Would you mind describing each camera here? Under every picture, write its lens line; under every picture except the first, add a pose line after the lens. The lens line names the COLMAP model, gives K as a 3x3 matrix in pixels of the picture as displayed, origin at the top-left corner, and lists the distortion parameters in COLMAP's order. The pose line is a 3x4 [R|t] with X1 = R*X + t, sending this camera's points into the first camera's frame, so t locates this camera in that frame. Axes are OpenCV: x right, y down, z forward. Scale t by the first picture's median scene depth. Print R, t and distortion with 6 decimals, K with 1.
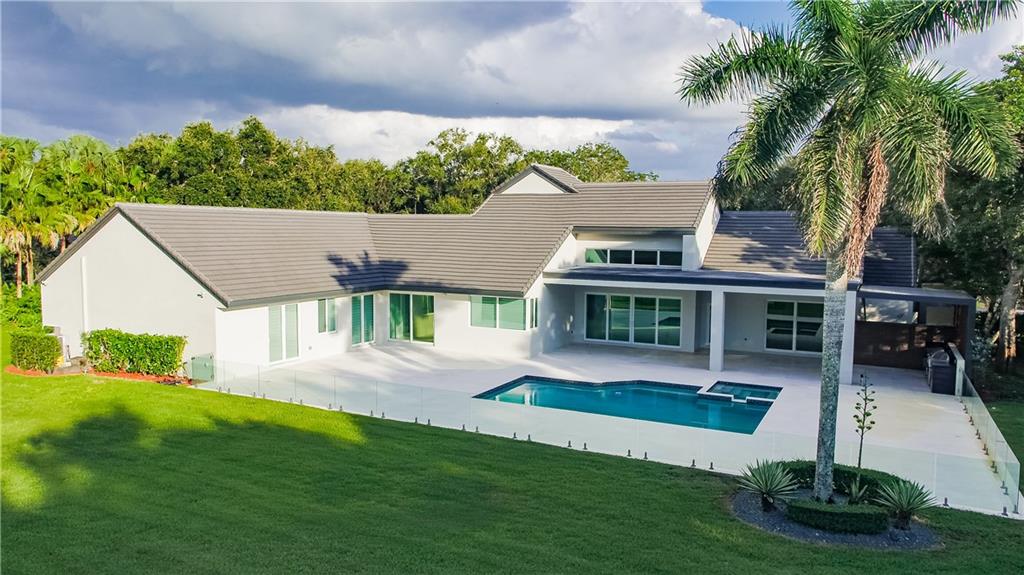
lens RADIAL K [[750.0, 0, 513.3], [0, 750.0, 314.6], [0, 0, 1]] dist [0.001974, 0.002722]
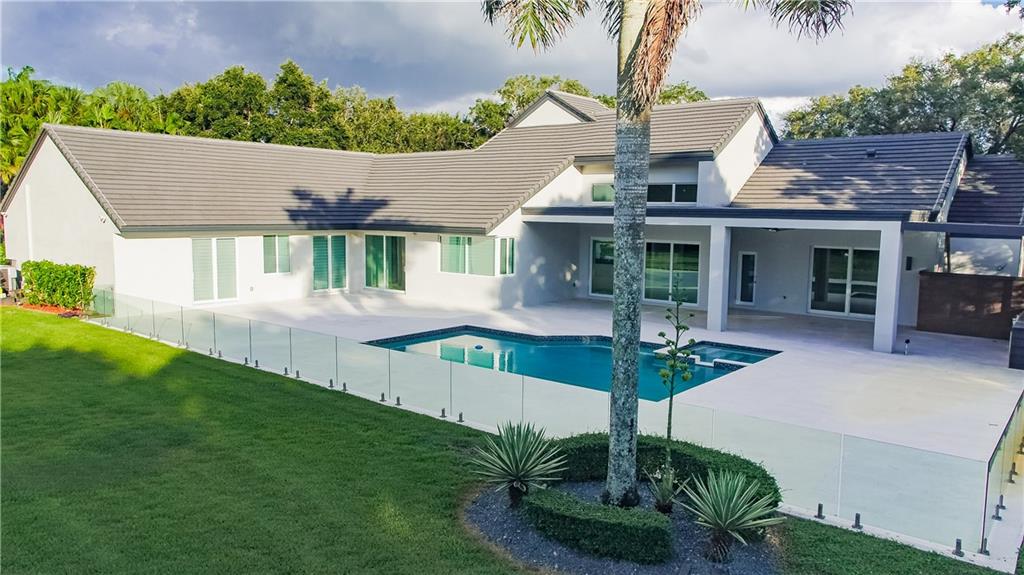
lens RADIAL K [[748.3, 0, 515.6], [0, 748.3, 290.6], [0, 0, 1]] dist [0.002009, -0.000199]
pose [[0.974126, 0.025305, -0.224584, 0.220062], [-0.028157, 0.999558, -0.009503, 0.043382], [0.224244, 0.015580, 0.974408, 0.191026]]
